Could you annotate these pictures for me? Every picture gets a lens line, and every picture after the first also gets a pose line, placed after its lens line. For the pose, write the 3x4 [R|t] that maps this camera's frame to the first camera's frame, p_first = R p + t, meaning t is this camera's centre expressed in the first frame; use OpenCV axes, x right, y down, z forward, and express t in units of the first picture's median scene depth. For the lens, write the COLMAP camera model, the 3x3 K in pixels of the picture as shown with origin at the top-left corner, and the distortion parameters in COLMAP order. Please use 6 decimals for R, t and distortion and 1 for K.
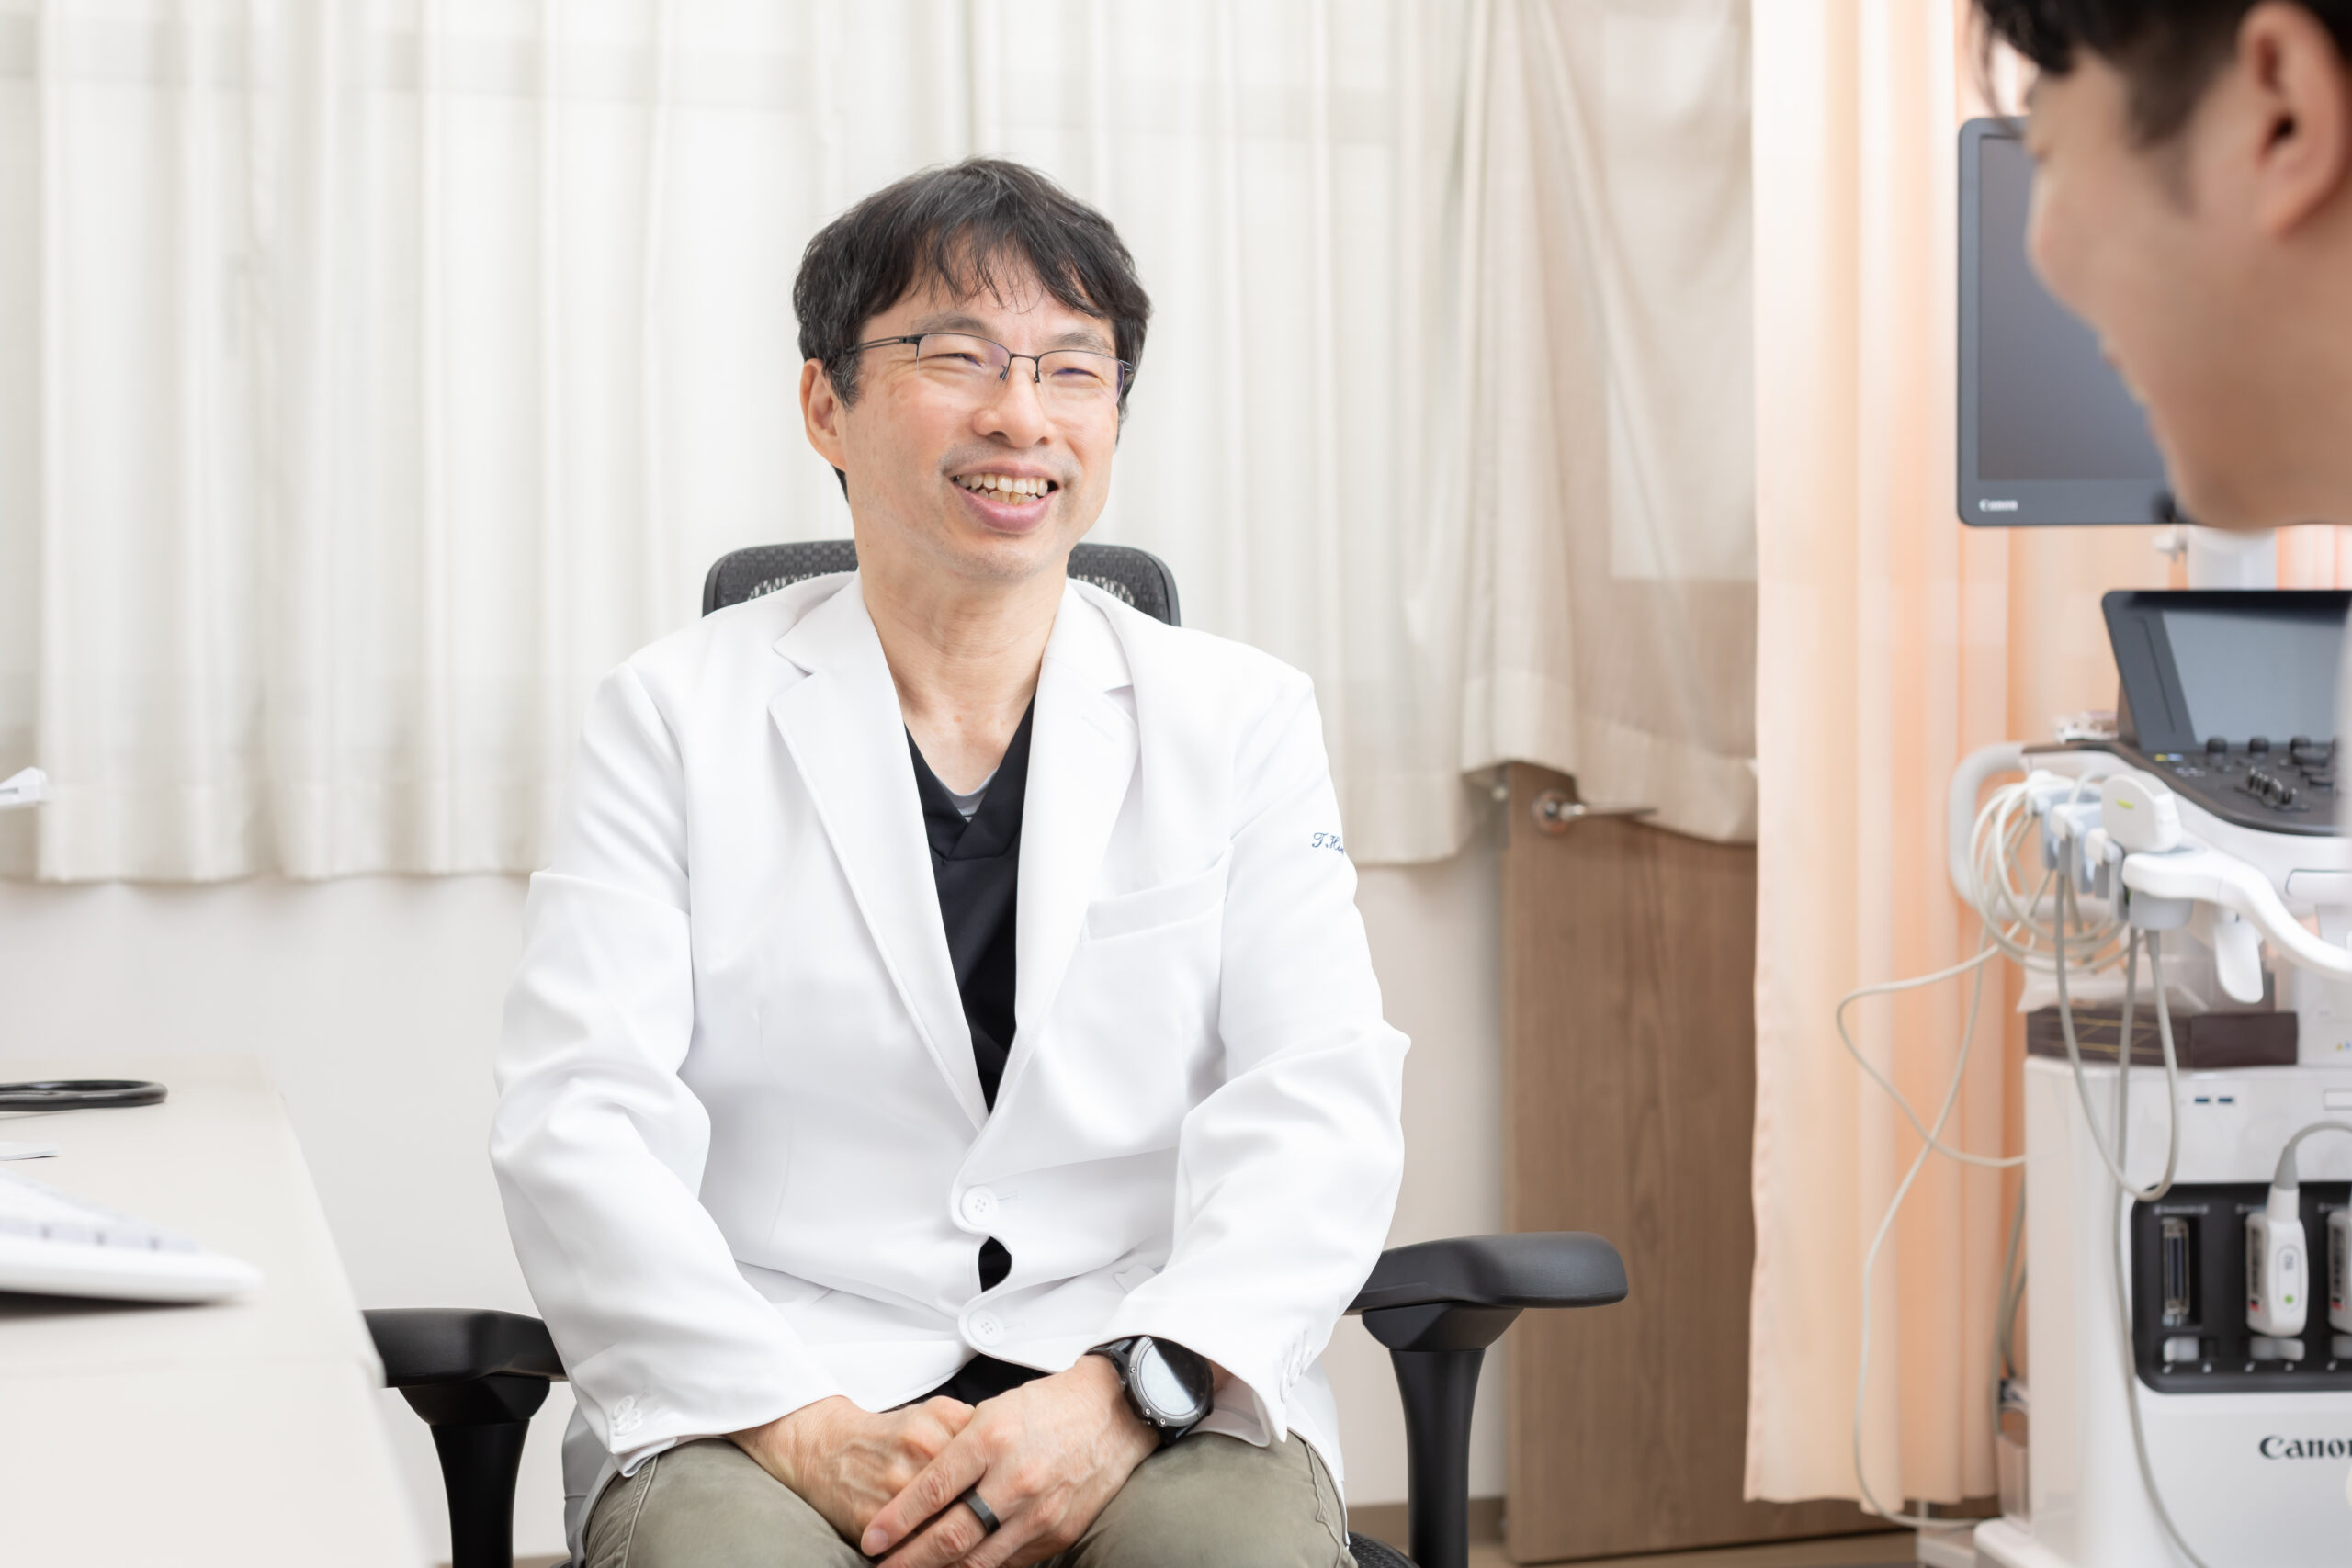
lens RADIAL K [[3510.5, 0, 1136.6], [0, 3510.5, 772.6], [0, 0, 1]] dist [0.042647, -0.083793]
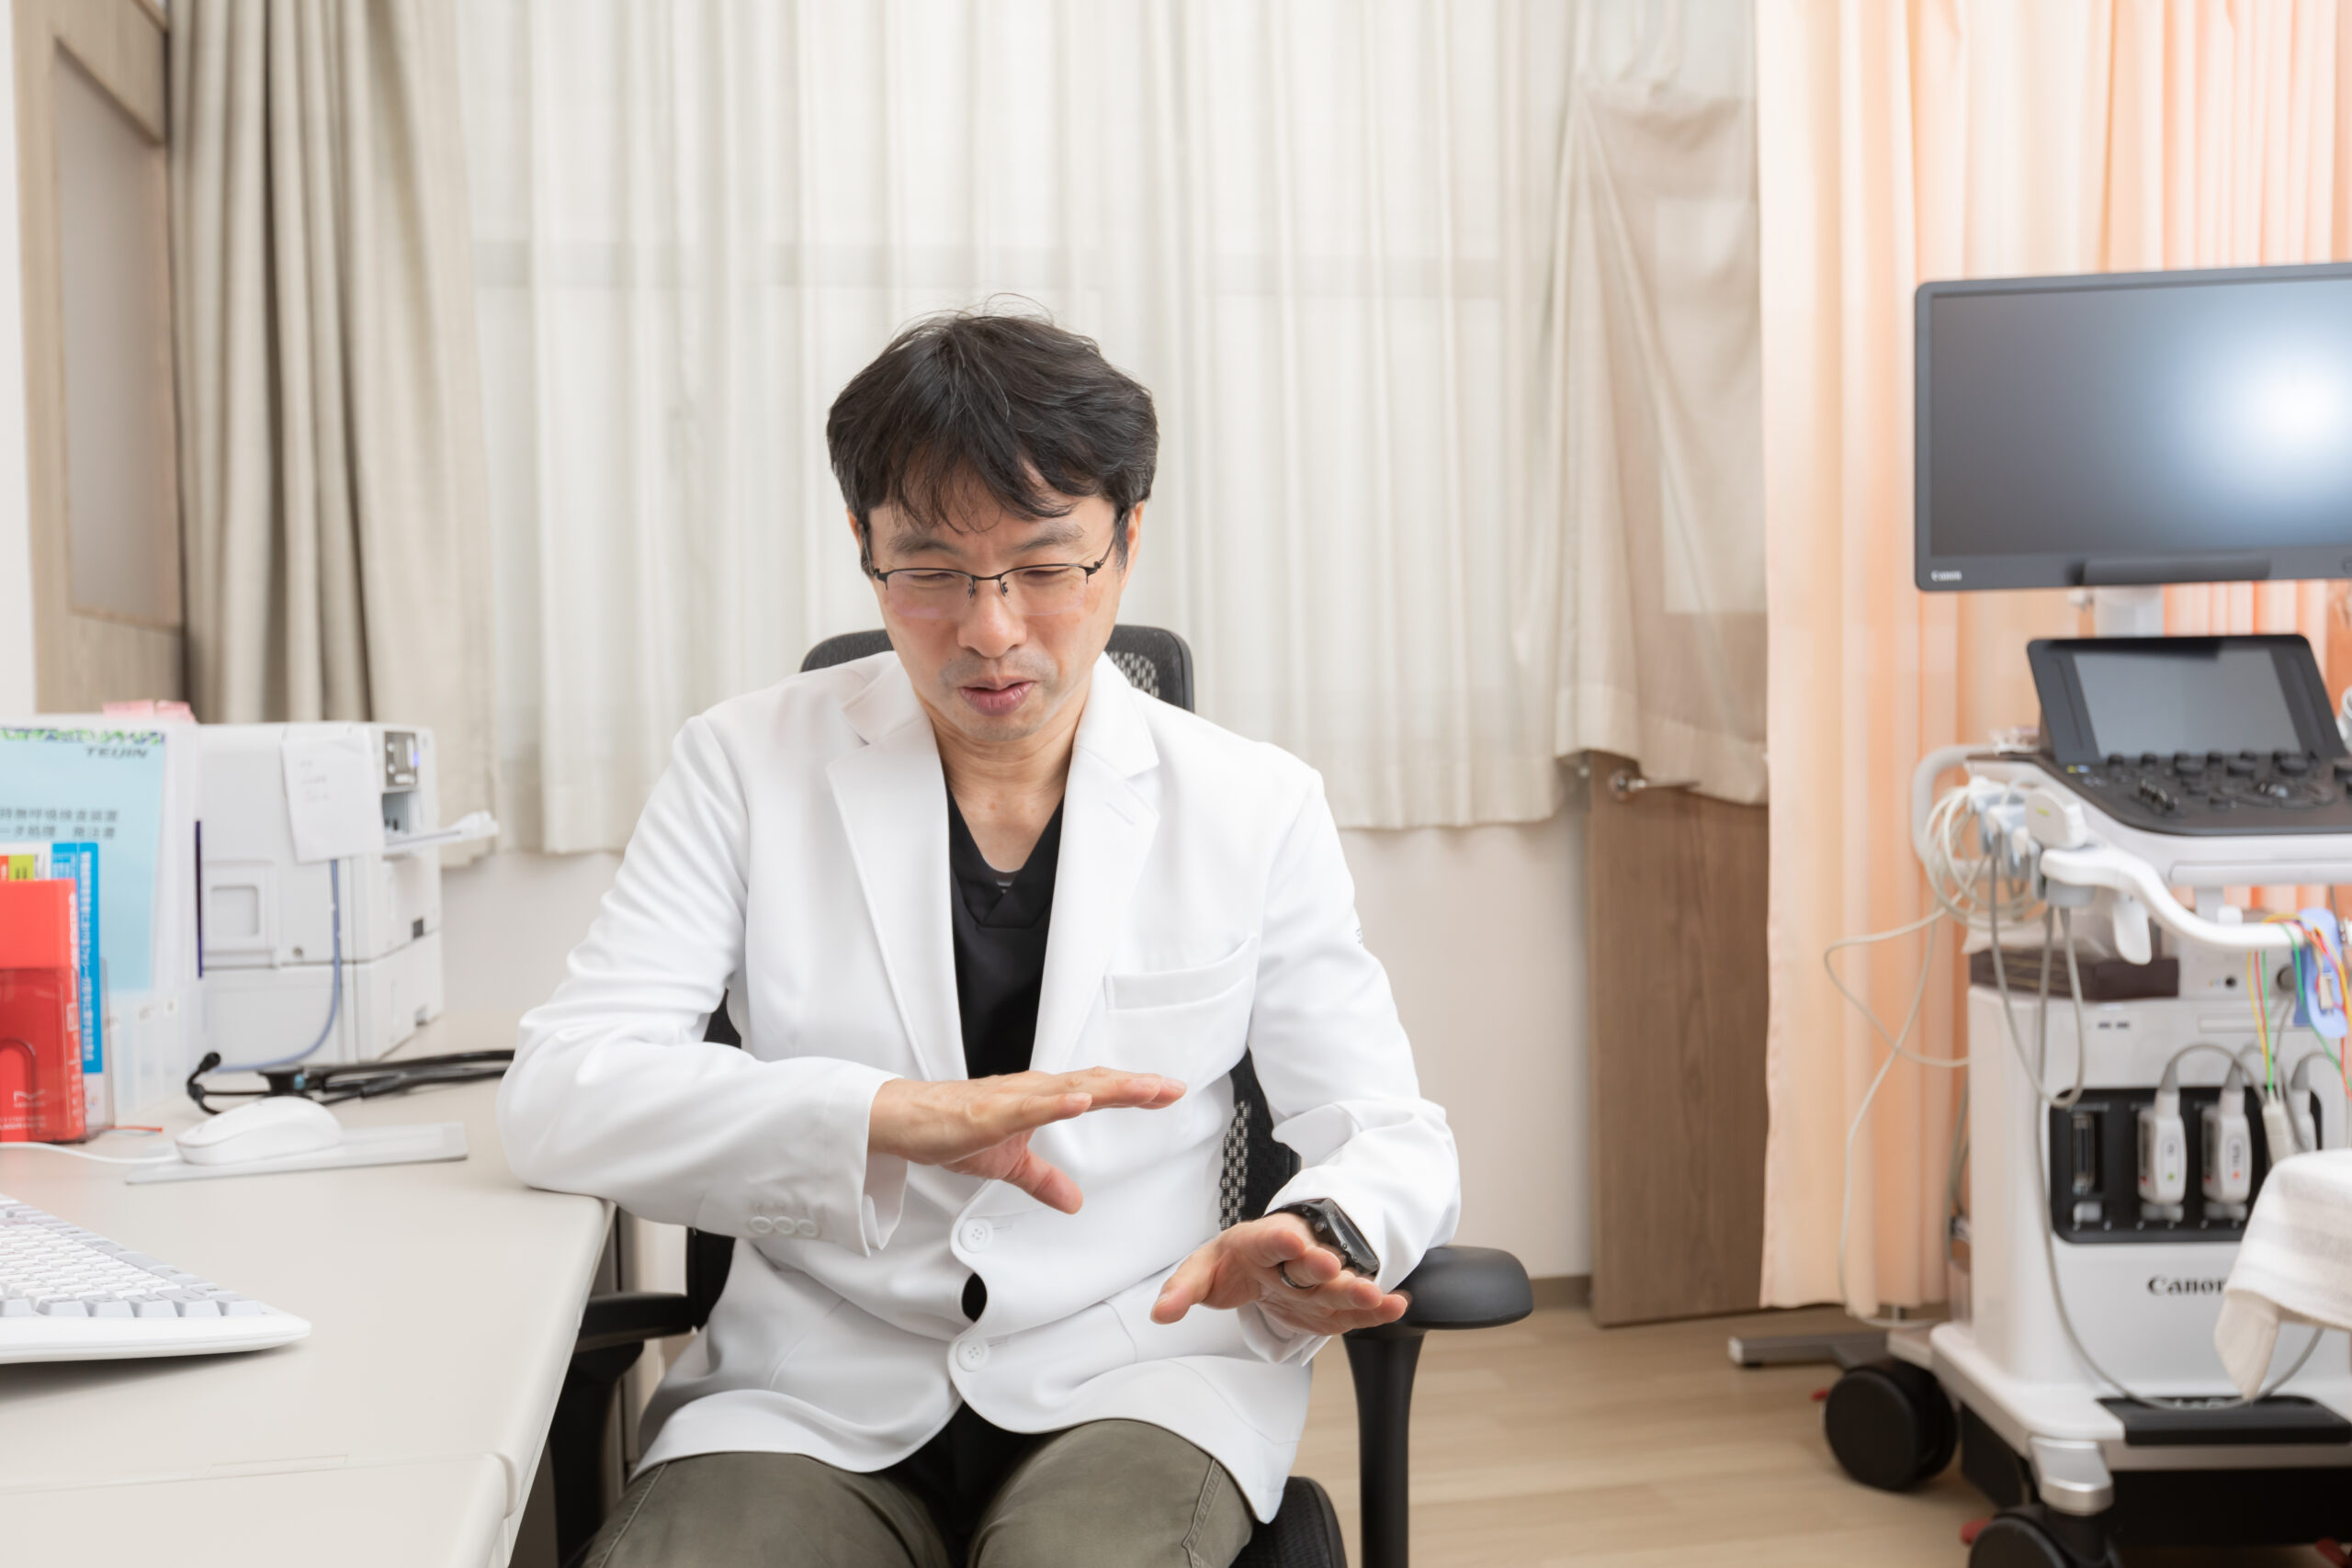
lens RADIAL K [[2329.0, 0, 1176.0], [0, 2329.0, 784.0], [0, 0, 1]] dist [-0.002475, 0.012258]
pose [[0.995809, -0.011455, -0.090734, 0.034776], [0.015279, 0.999019, 0.041560, -0.038072], [0.090169, -0.042772, 0.995008, 0.099328]]
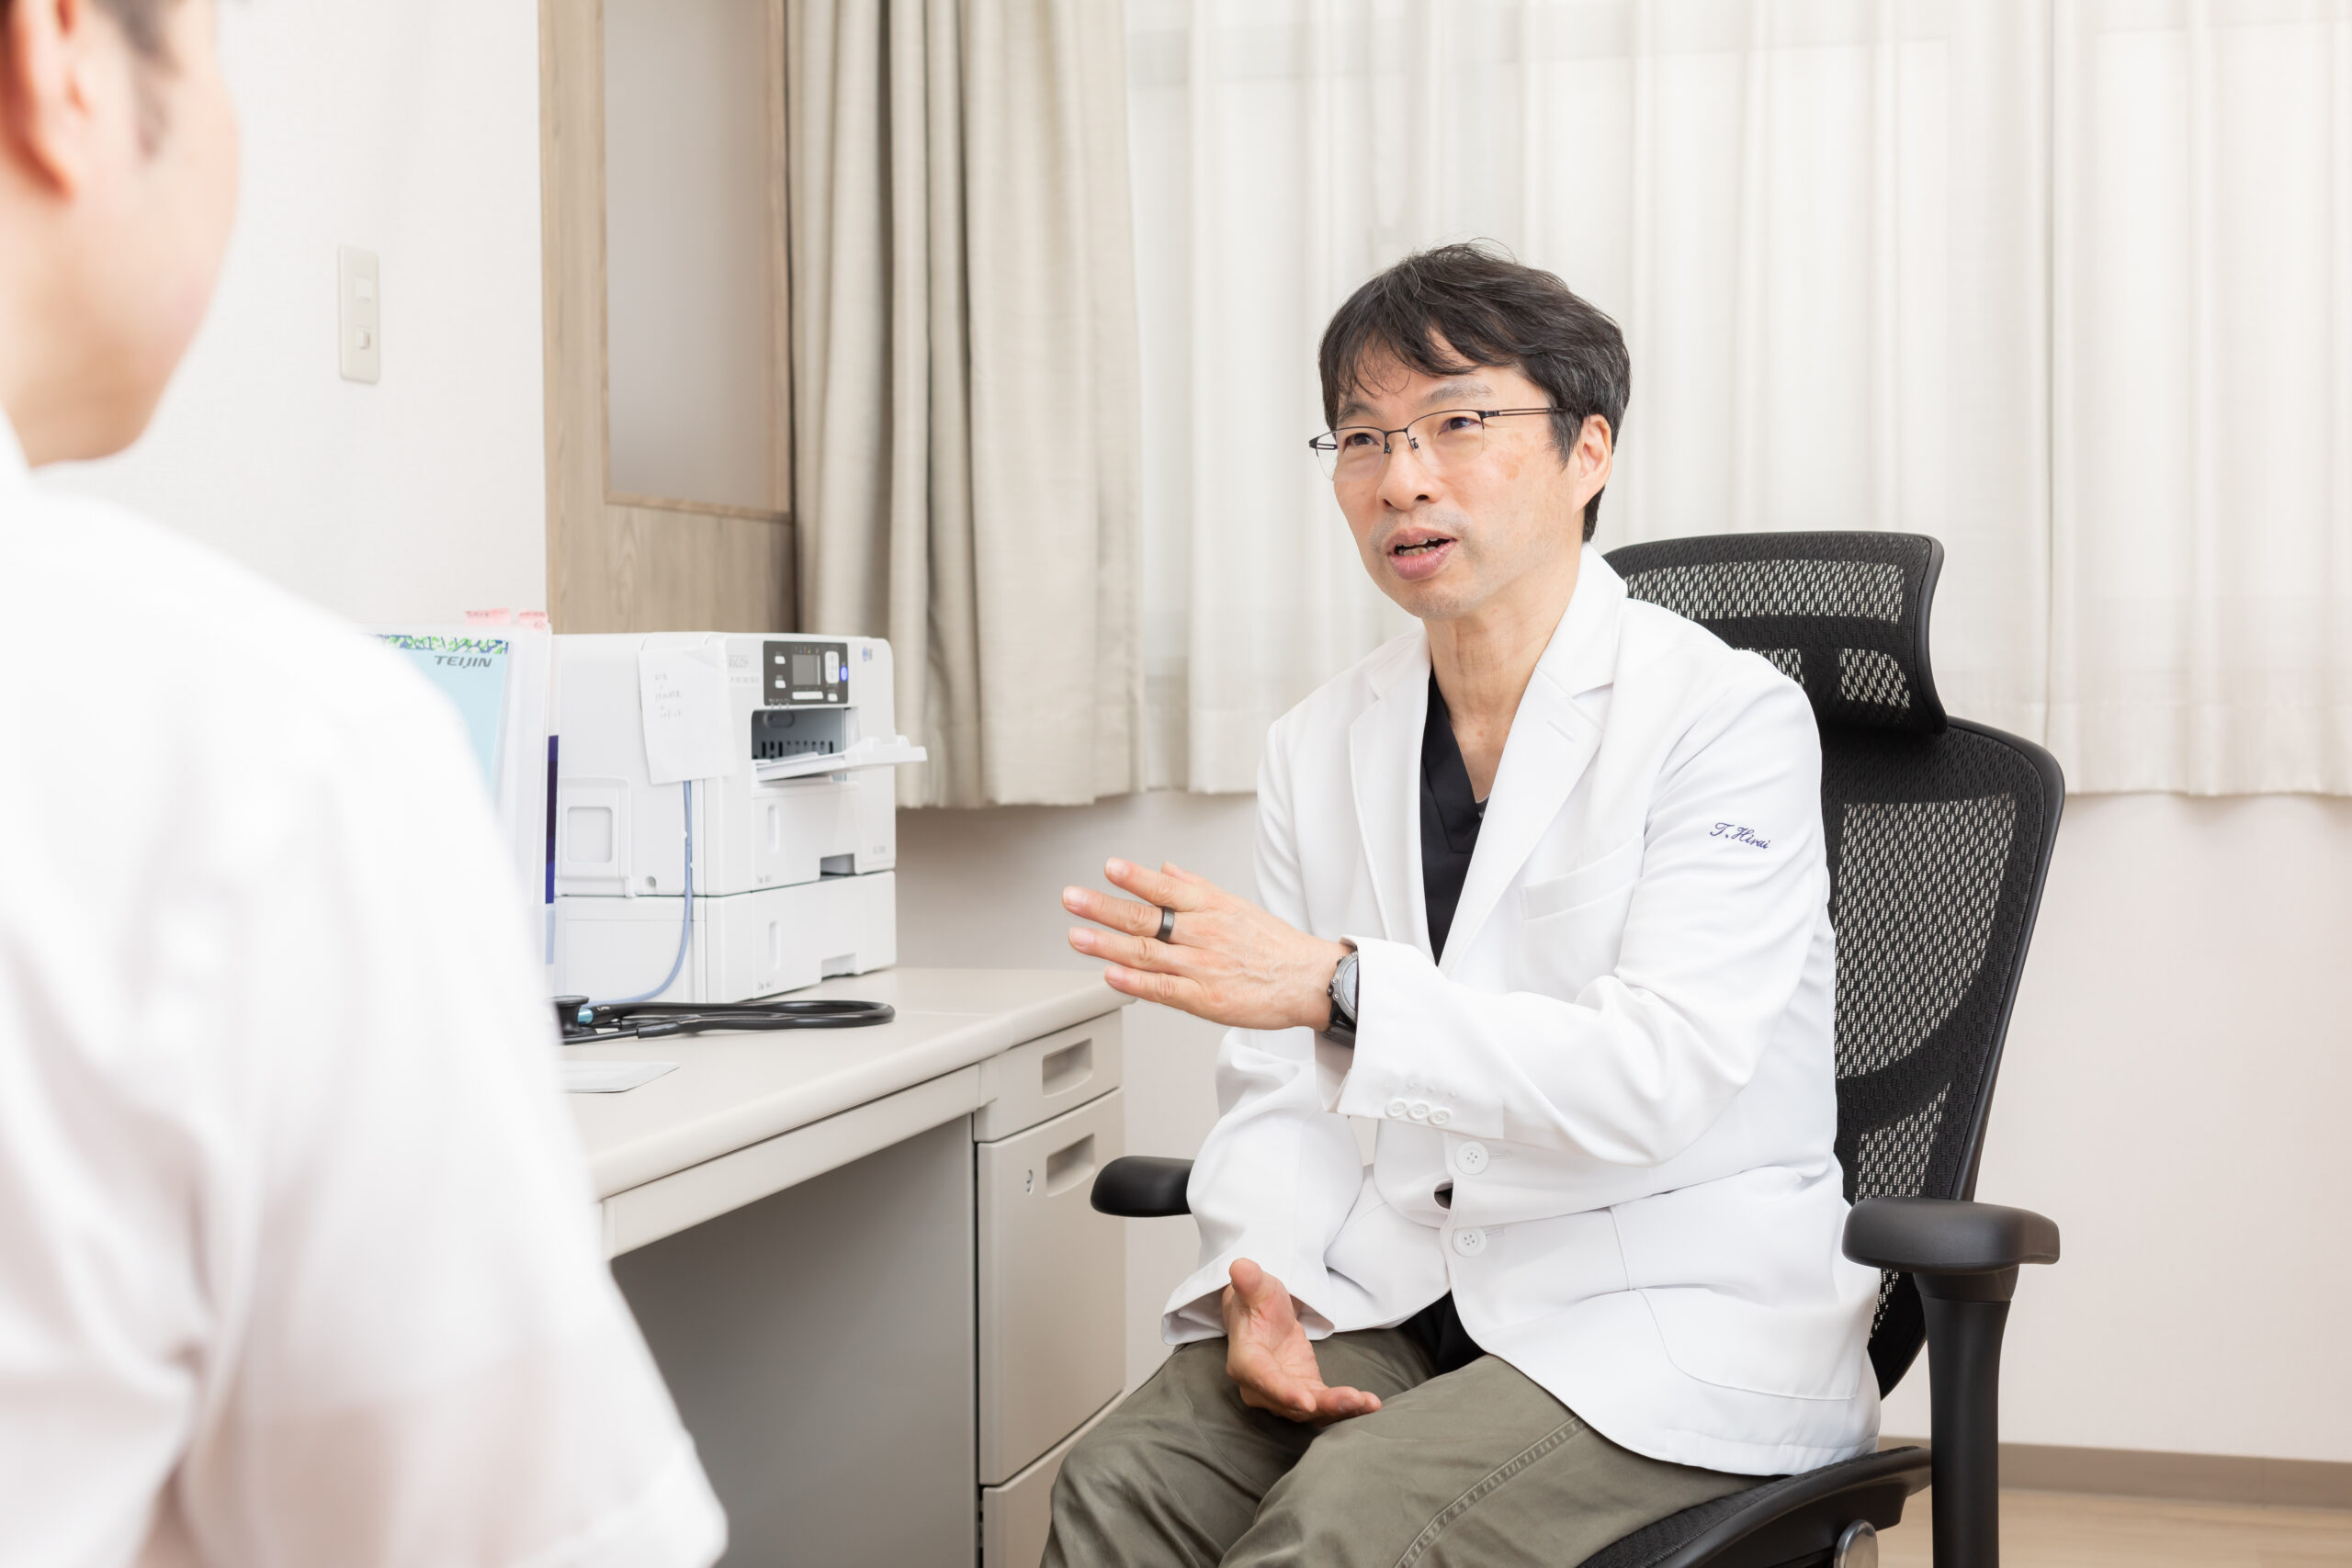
lens RADIAL K [[3510.5, 0, 1136.6], [0, 3510.5, 772.6], [0, 0, 1]] dist [0.042647, -0.083793]
pose [[0.849234, 0.017827, -0.527715, 0.327508], [0.010731, 0.998641, 0.051005, -0.040611], [0.527907, -0.048978, 0.847889, 0.022460]]
